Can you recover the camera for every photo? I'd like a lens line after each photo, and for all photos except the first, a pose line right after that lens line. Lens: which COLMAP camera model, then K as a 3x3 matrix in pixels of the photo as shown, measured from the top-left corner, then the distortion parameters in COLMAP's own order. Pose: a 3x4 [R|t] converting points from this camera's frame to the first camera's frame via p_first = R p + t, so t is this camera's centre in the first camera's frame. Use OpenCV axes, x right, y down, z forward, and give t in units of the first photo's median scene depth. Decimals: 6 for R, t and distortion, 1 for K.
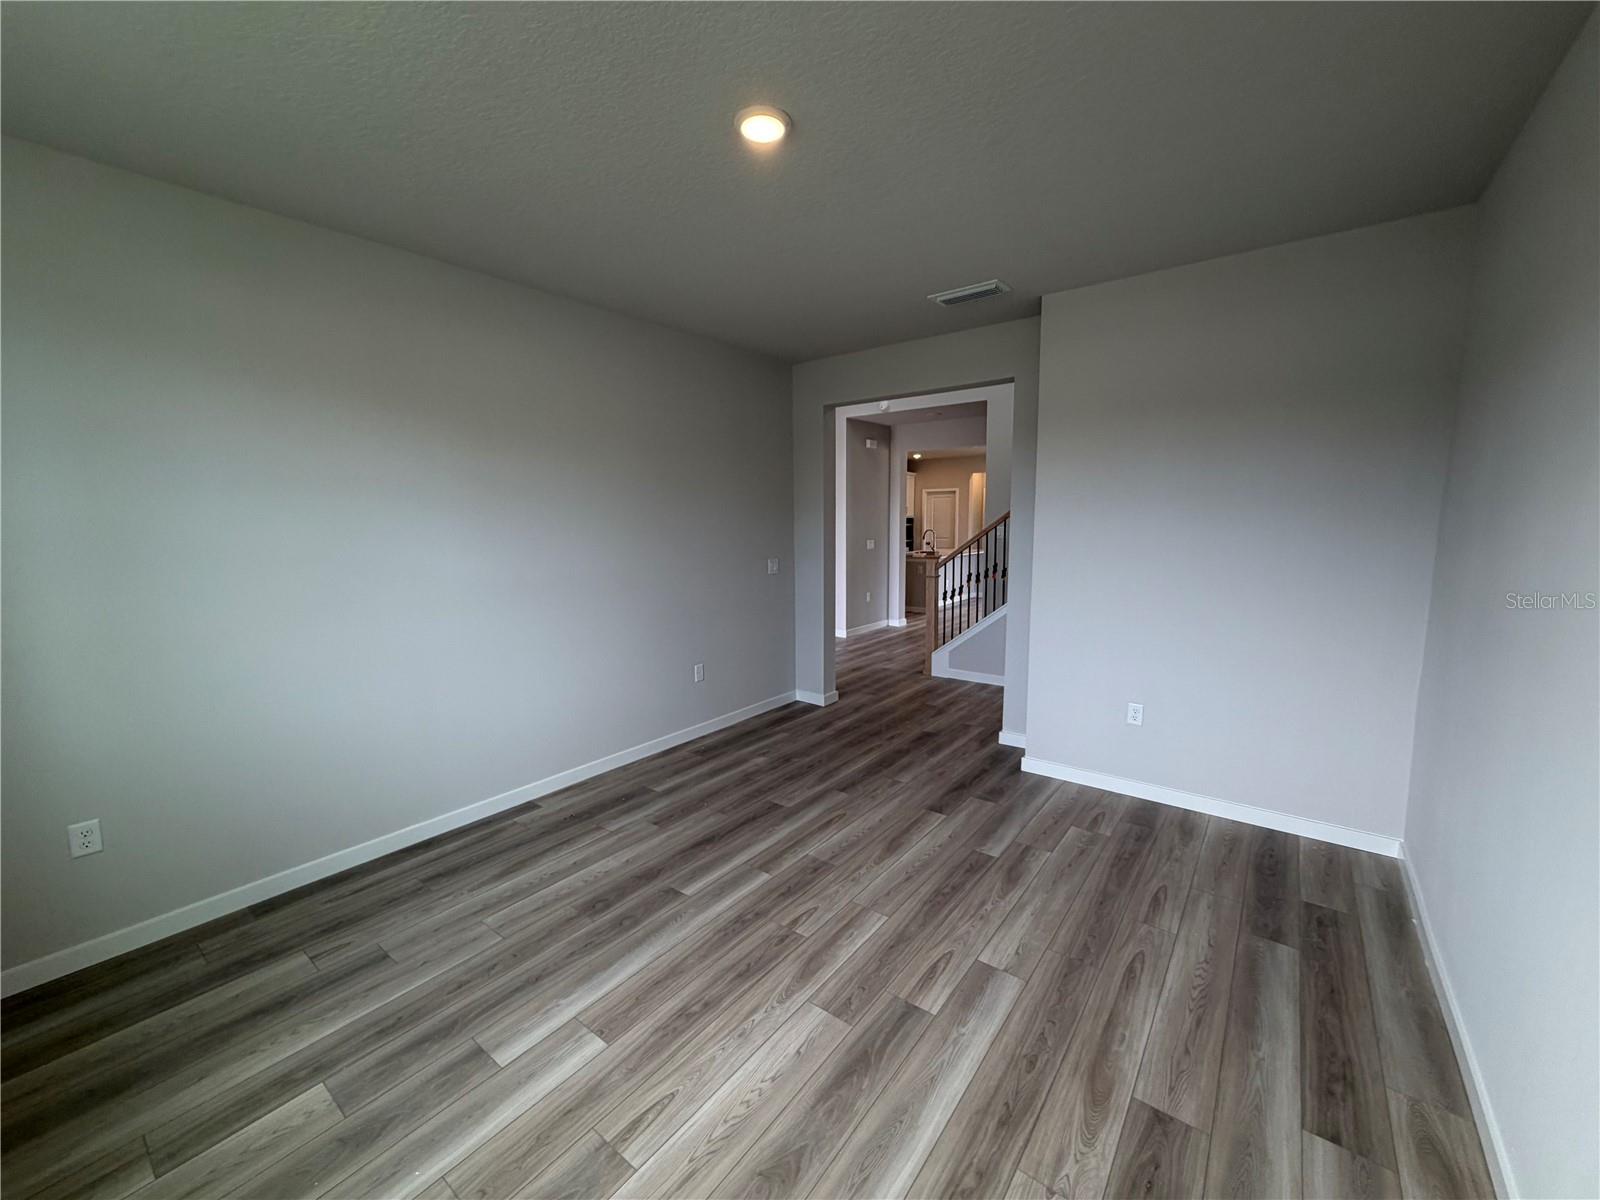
lens RADIAL K [[637.9, 0, 797.1], [0, 637.9, 600.0], [0, 0, 1]] dist [-0.000100, 0.000096]
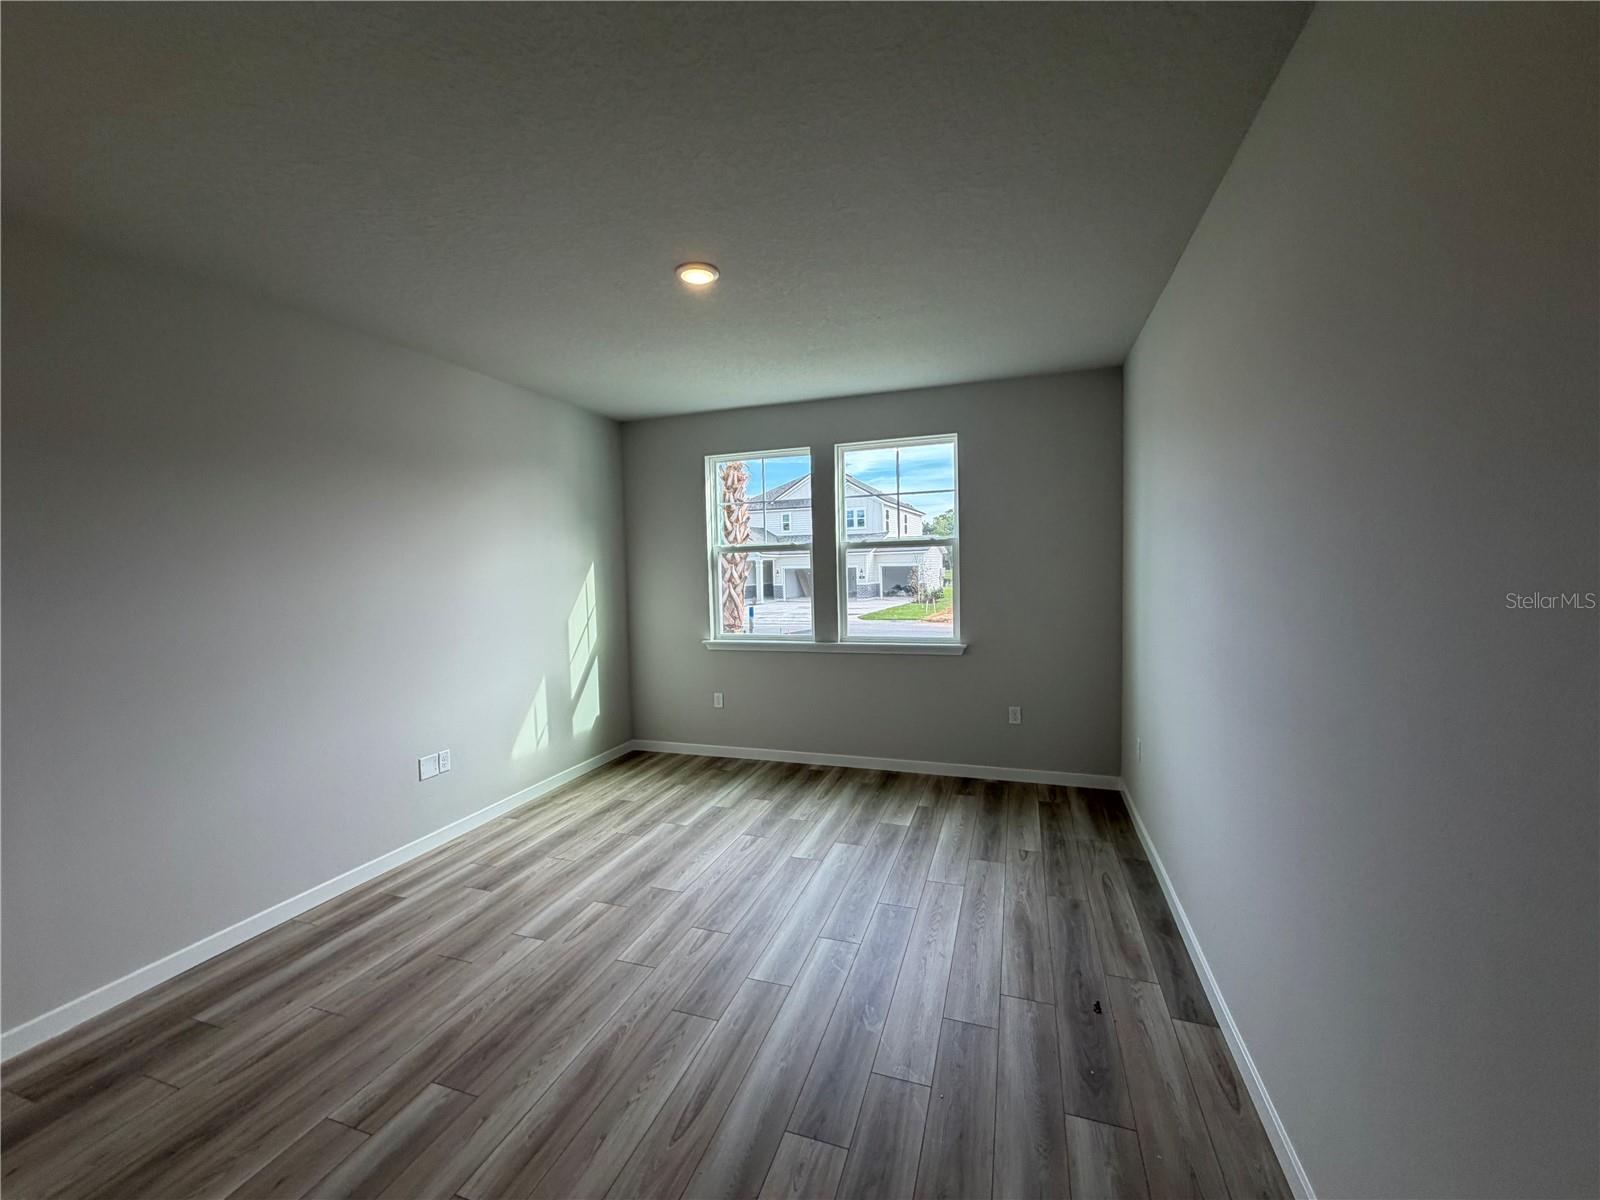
lens RADIAL K [[637.9, 0, 791.3], [0, 637.9, 602.8], [0, 0, 1]] dist [-0.000100, 0.000096]
pose [[-0.950342, 0.052345, -0.306774, 0.177729], [-0.005992, 0.982492, 0.186207, -0.274934], [0.311150, 0.178798, -0.933390, 2.127856]]
